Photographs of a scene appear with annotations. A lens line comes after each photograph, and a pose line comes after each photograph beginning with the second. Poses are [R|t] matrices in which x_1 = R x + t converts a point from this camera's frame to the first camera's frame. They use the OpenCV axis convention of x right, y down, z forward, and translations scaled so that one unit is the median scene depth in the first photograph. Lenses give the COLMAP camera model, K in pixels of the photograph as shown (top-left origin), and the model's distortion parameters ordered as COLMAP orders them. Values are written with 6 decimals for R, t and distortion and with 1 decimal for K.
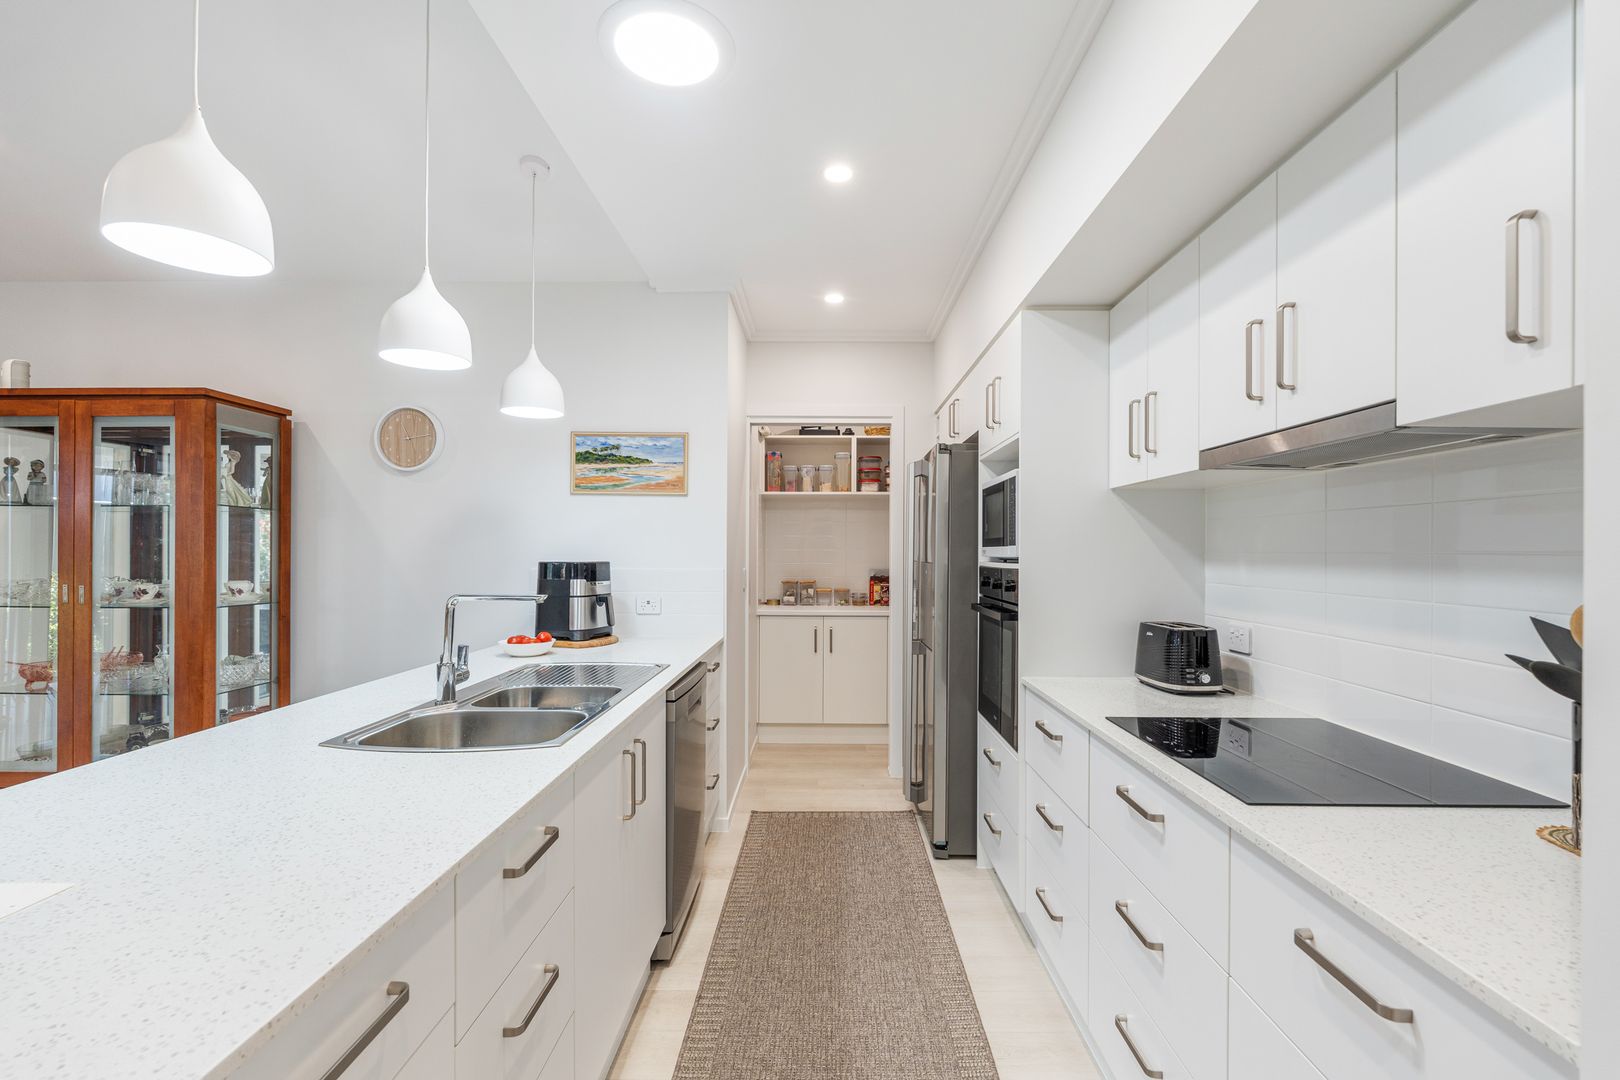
lens RADIAL K [[714.1, 0, 817.8], [0, 714.1, 543.0], [0, 0, 1]] dist [-0.000839, 0.000247]
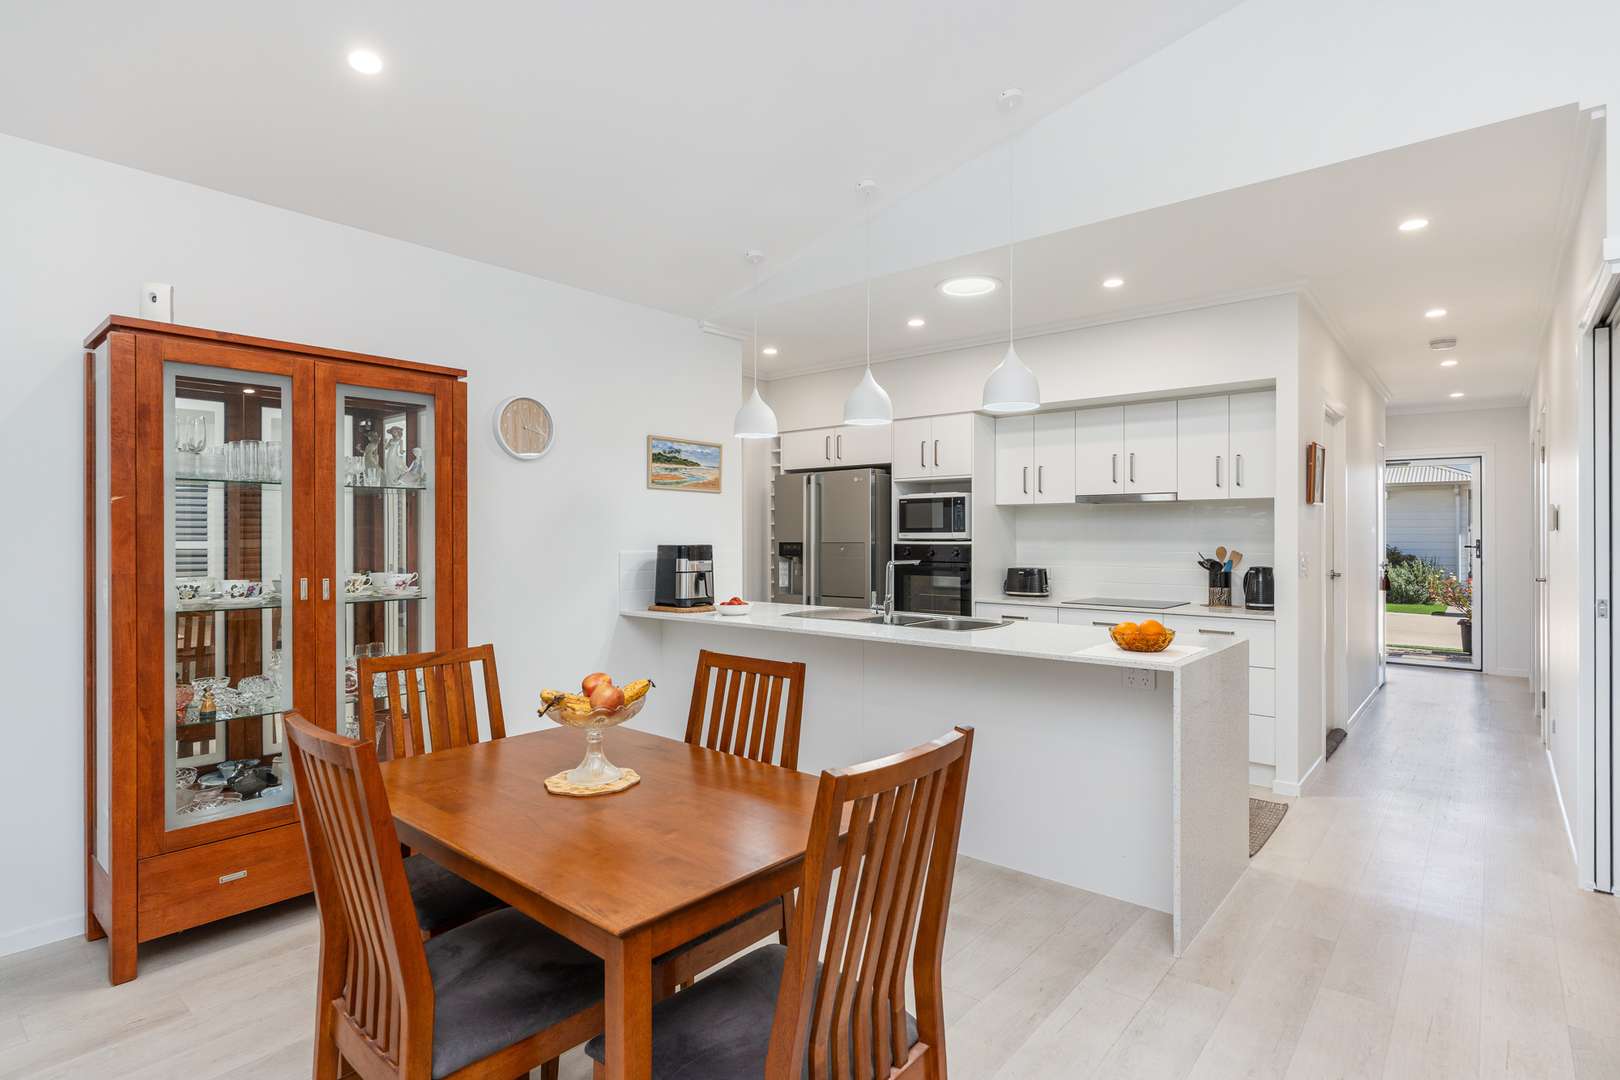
lens RADIAL K [[809.0, 0, 812.1], [0, 809.0, 532.8], [0, 0, 1]] dist [-0.002045, -0.001546]
pose [[0.634702, -0.001003, 0.772757, -1.210143], [-0.004893, 0.999974, 0.005316, -0.003213], [-0.772742, -0.007155, 0.634680, -0.056576]]
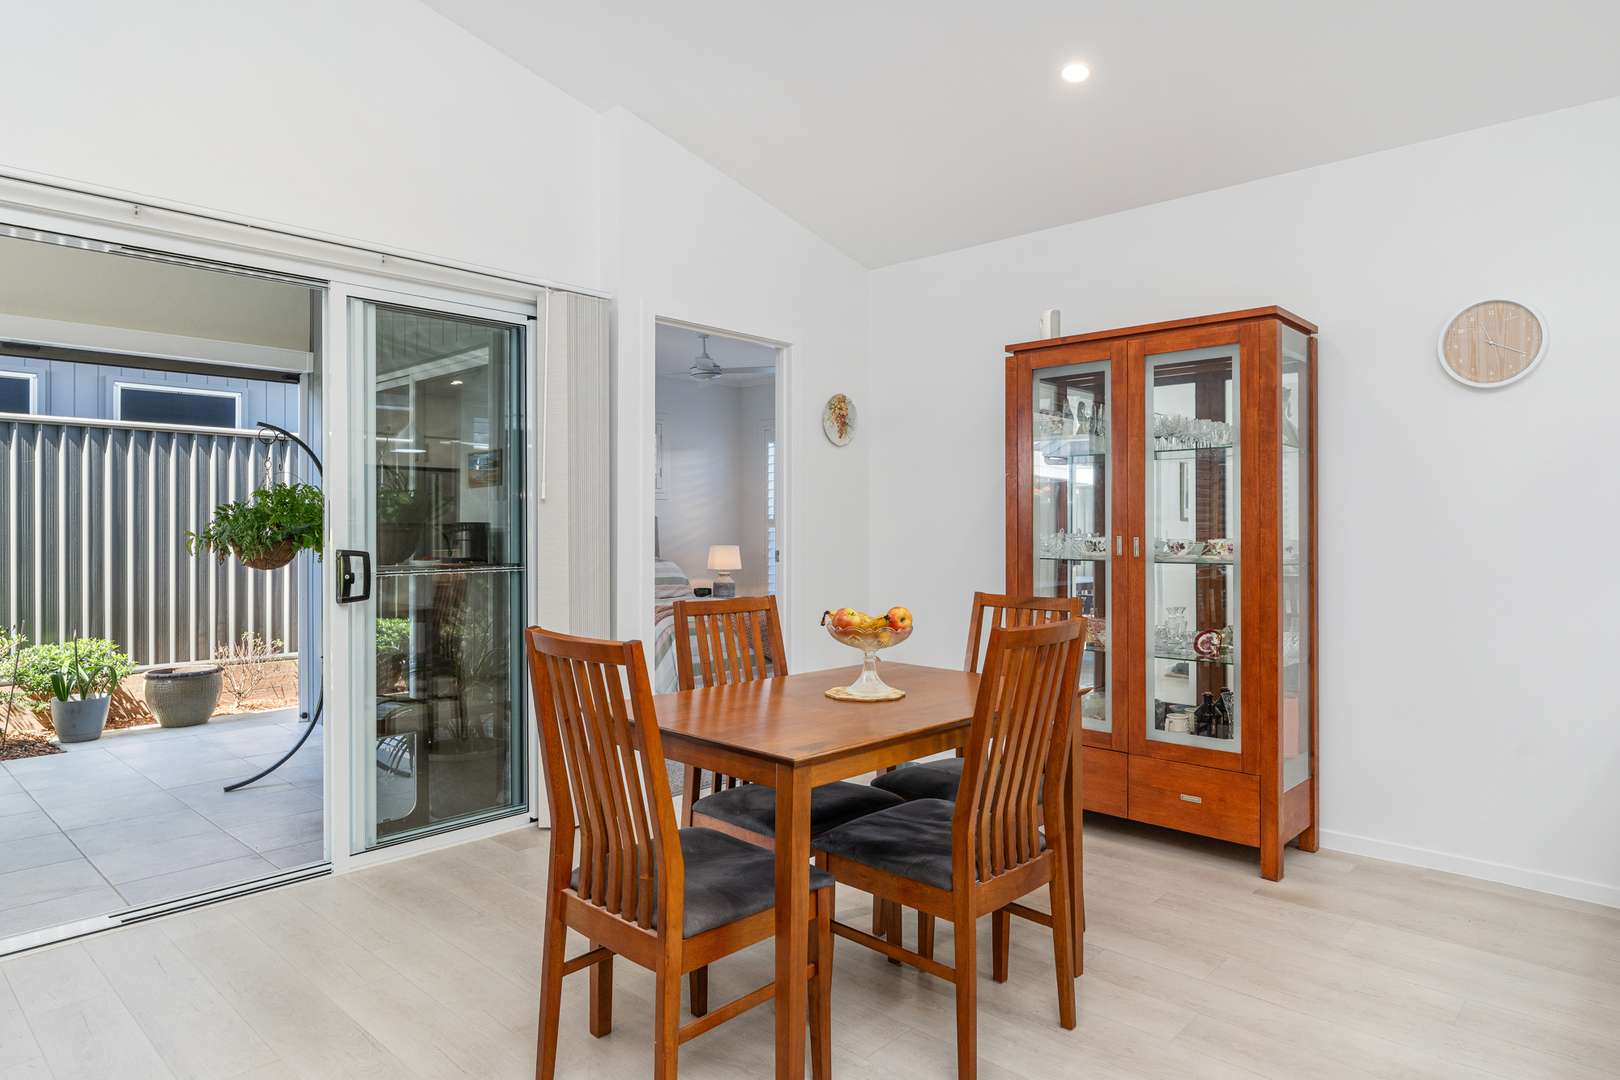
lens RADIAL K [[976.2, 0, 805.9], [0, 976.2, 528.3], [0, 0, 1]] dist [-0.002528, -0.000614]
pose [[0.735184, -0.001755, -0.677865, -0.414730], [0.005465, 0.999979, 0.003338, 0.034938], [0.677845, -0.006158, 0.735179, -0.199851]]
